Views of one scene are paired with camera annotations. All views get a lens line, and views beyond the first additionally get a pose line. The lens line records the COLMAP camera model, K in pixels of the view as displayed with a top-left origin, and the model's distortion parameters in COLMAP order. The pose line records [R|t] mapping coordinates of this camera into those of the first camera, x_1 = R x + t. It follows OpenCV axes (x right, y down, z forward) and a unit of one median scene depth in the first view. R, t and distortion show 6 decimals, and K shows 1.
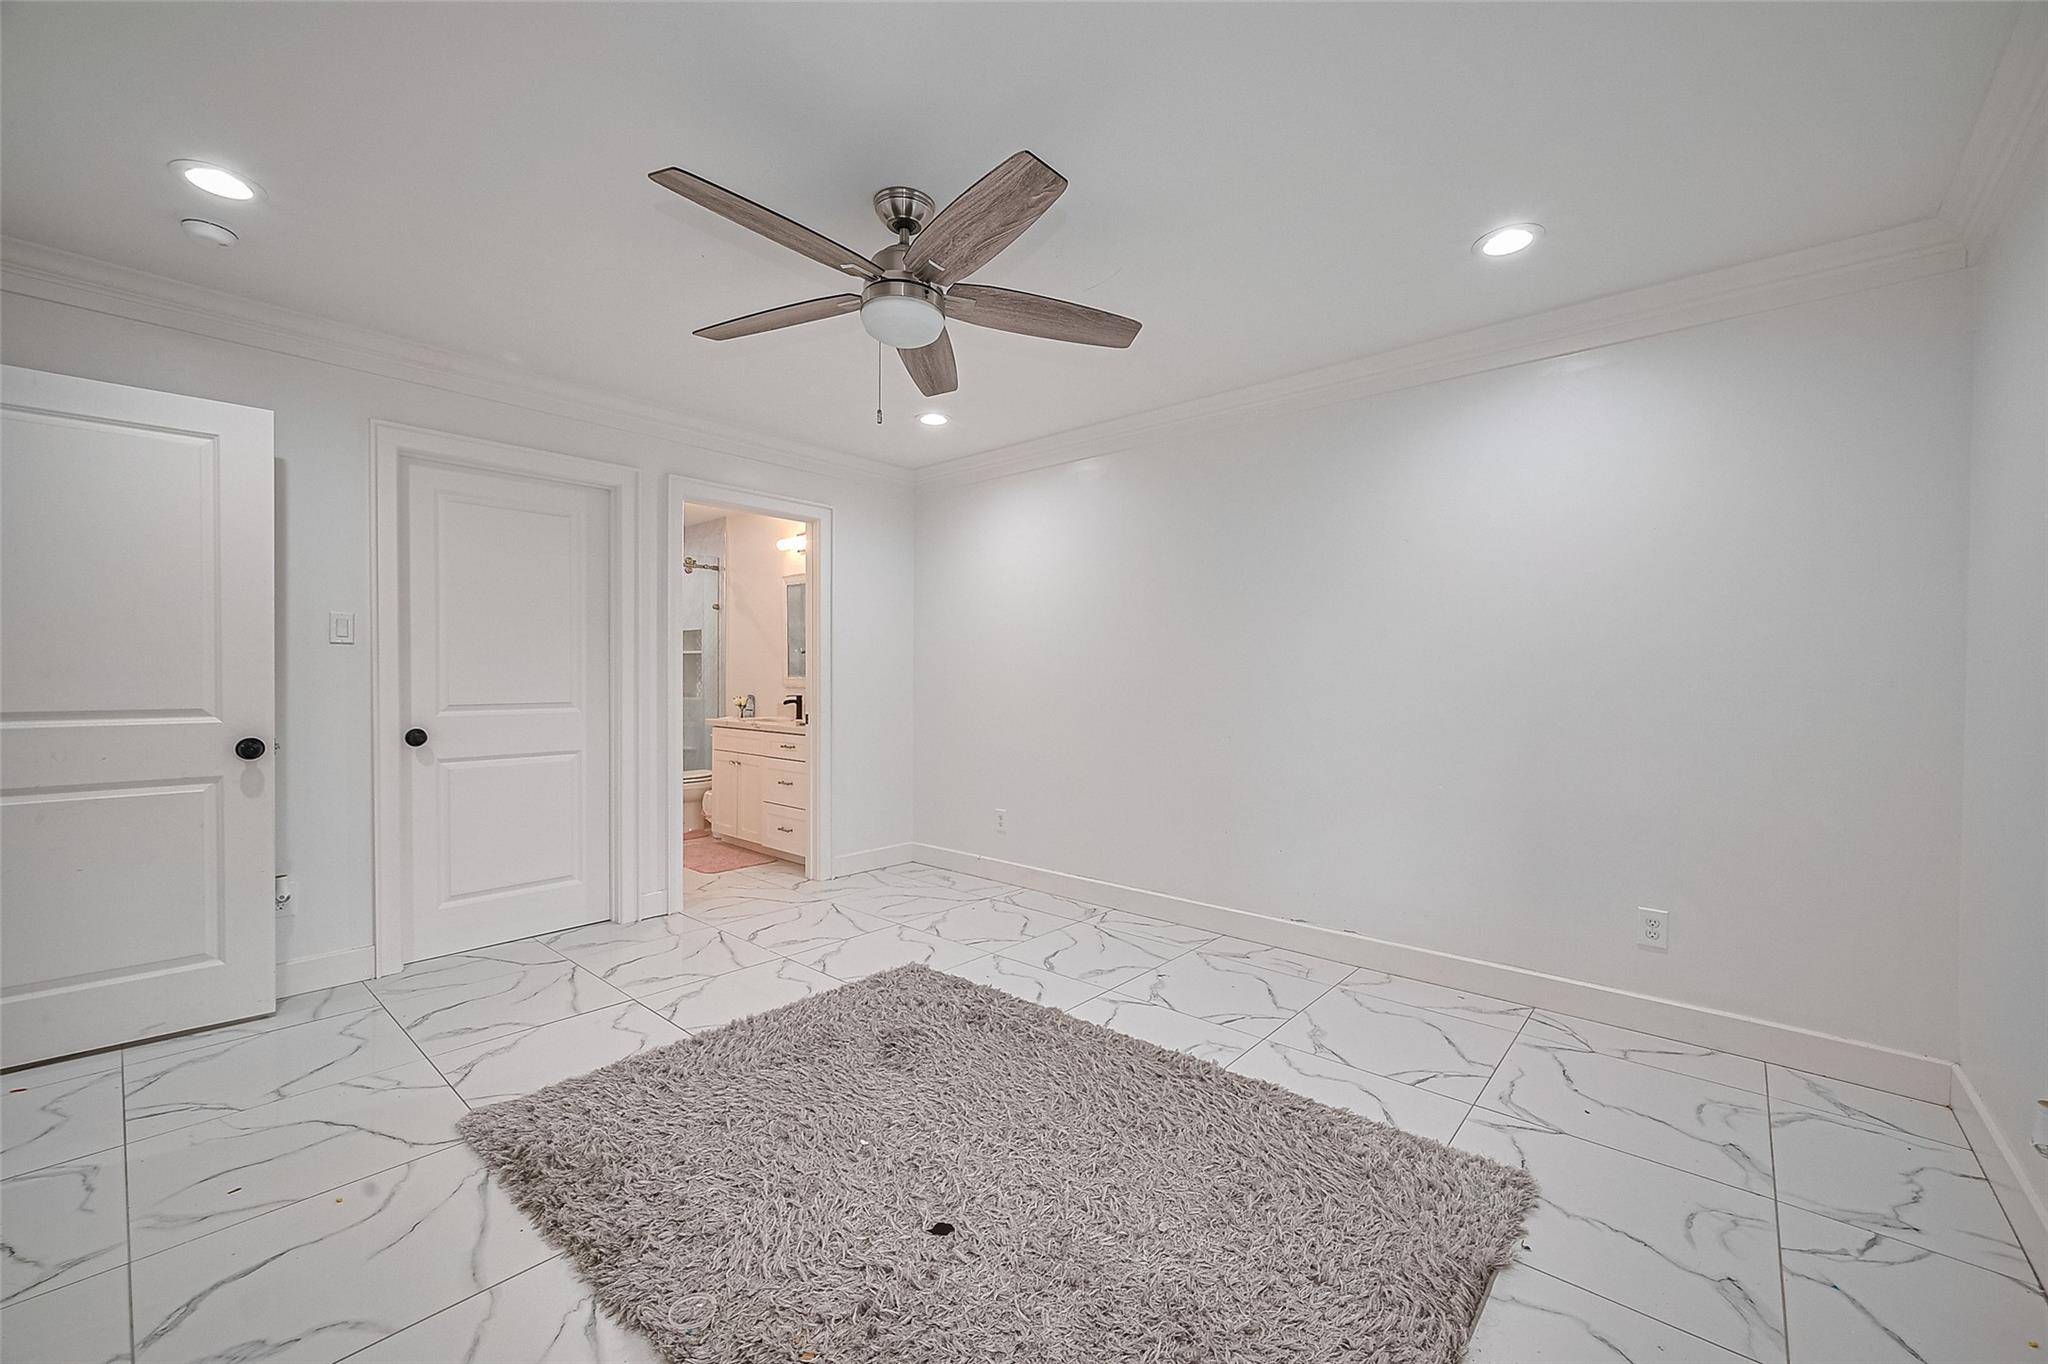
lens RADIAL K [[809.1, 0, 1021.7], [0, 809.1, 678.0], [0, 0, 1]] dist [0.001636, -0.000058]
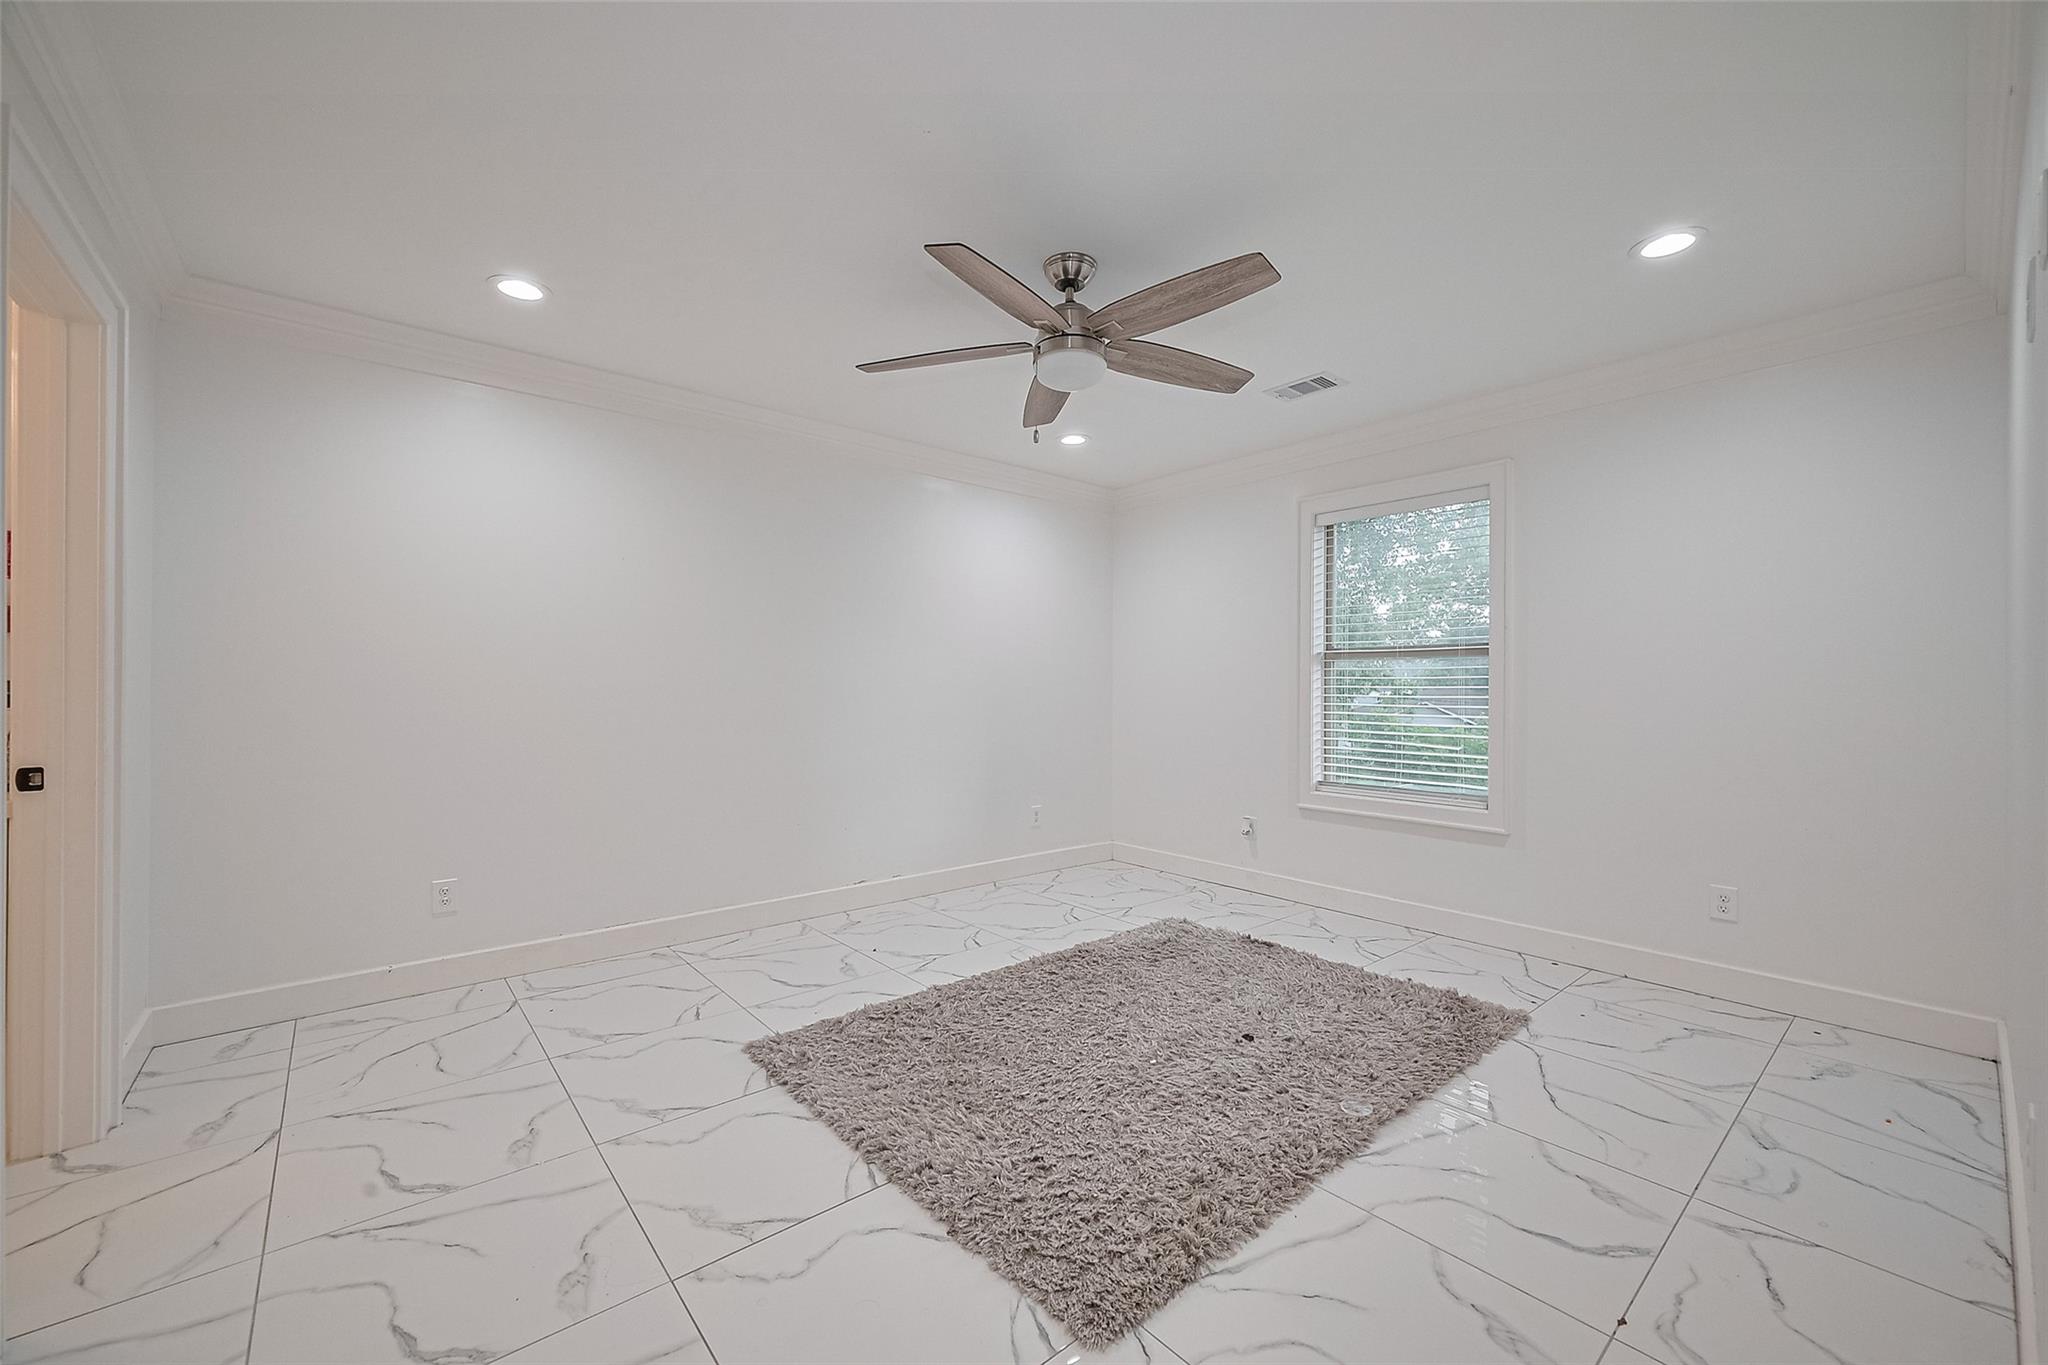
lens RADIAL K [[809.1, 0, 1025.1], [0, 809.1, 687.7], [0, 0, 1]] dist [0.001636, -0.000058]
pose [[0.142895, -0.009323, 0.989694, -1.059669], [-0.005178, 0.999935, 0.010167, -0.008629], [-0.989724, -0.006578, 0.142837, 0.748963]]
